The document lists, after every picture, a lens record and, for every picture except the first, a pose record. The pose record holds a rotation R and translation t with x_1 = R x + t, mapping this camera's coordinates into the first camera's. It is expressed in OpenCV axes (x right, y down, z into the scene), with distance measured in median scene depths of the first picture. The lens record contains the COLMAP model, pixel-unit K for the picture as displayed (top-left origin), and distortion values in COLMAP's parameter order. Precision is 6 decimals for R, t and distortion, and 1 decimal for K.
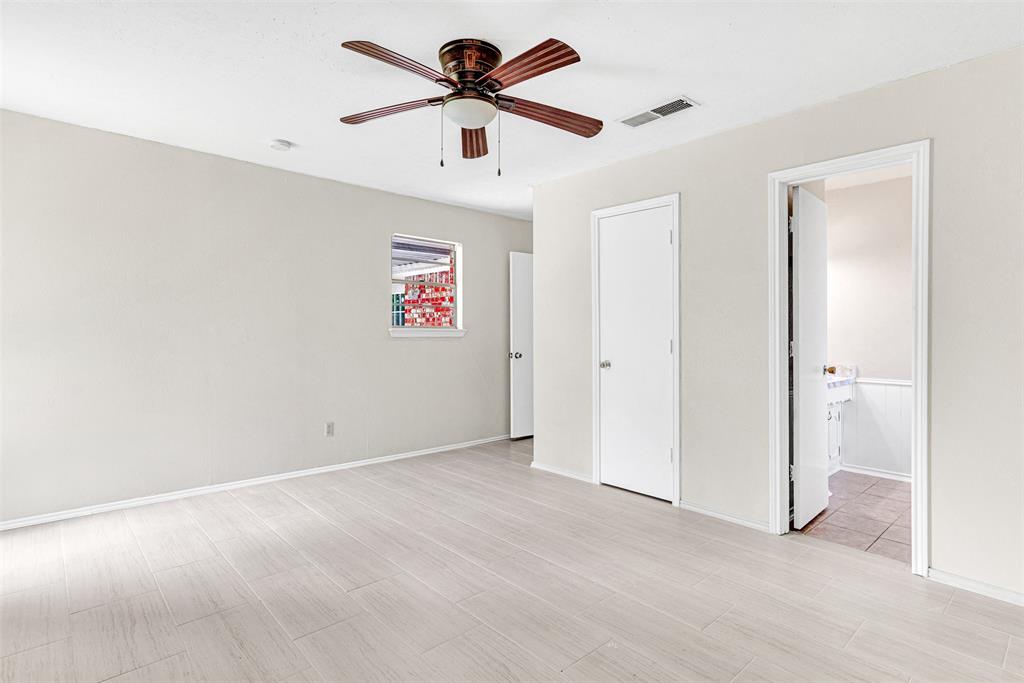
lens RADIAL K [[516.4, 0, 506.9], [0, 516.4, 335.6], [0, 0, 1]] dist [0.000930, 0.000677]
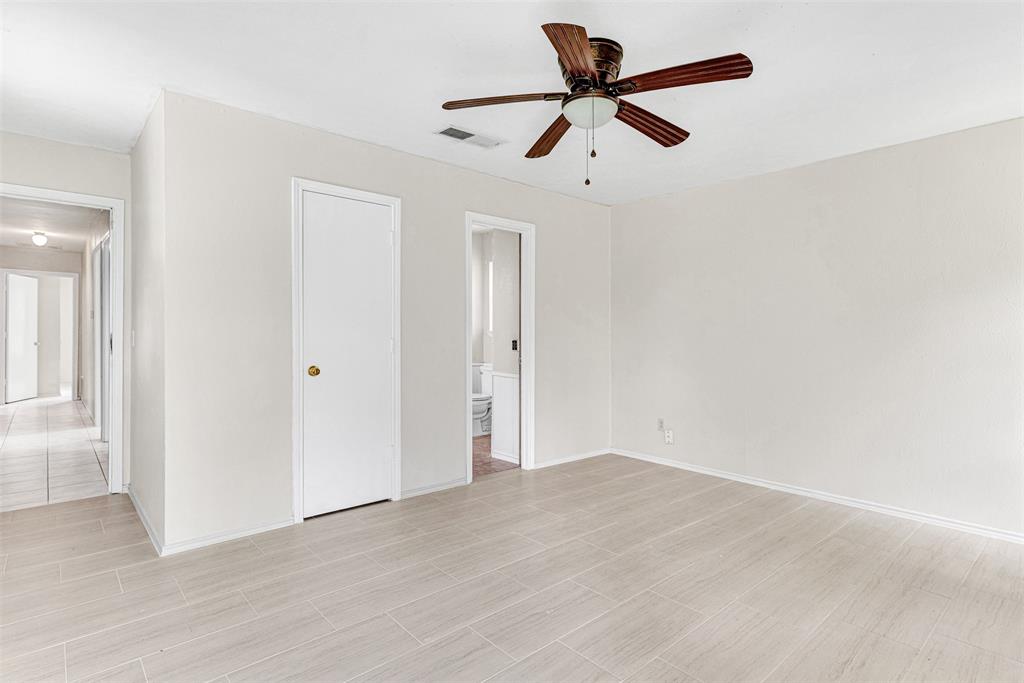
lens RADIAL K [[519.1, 0, 504.3], [0, 519.1, 337.0], [0, 0, 1]] dist [0.019691, 0.001400]
pose [[0.013404, -0.013408, 0.999820, -0.816473], [-0.004334, 0.999900, 0.013467, -0.015404], [-0.999901, -0.004514, 0.013345, 0.883617]]
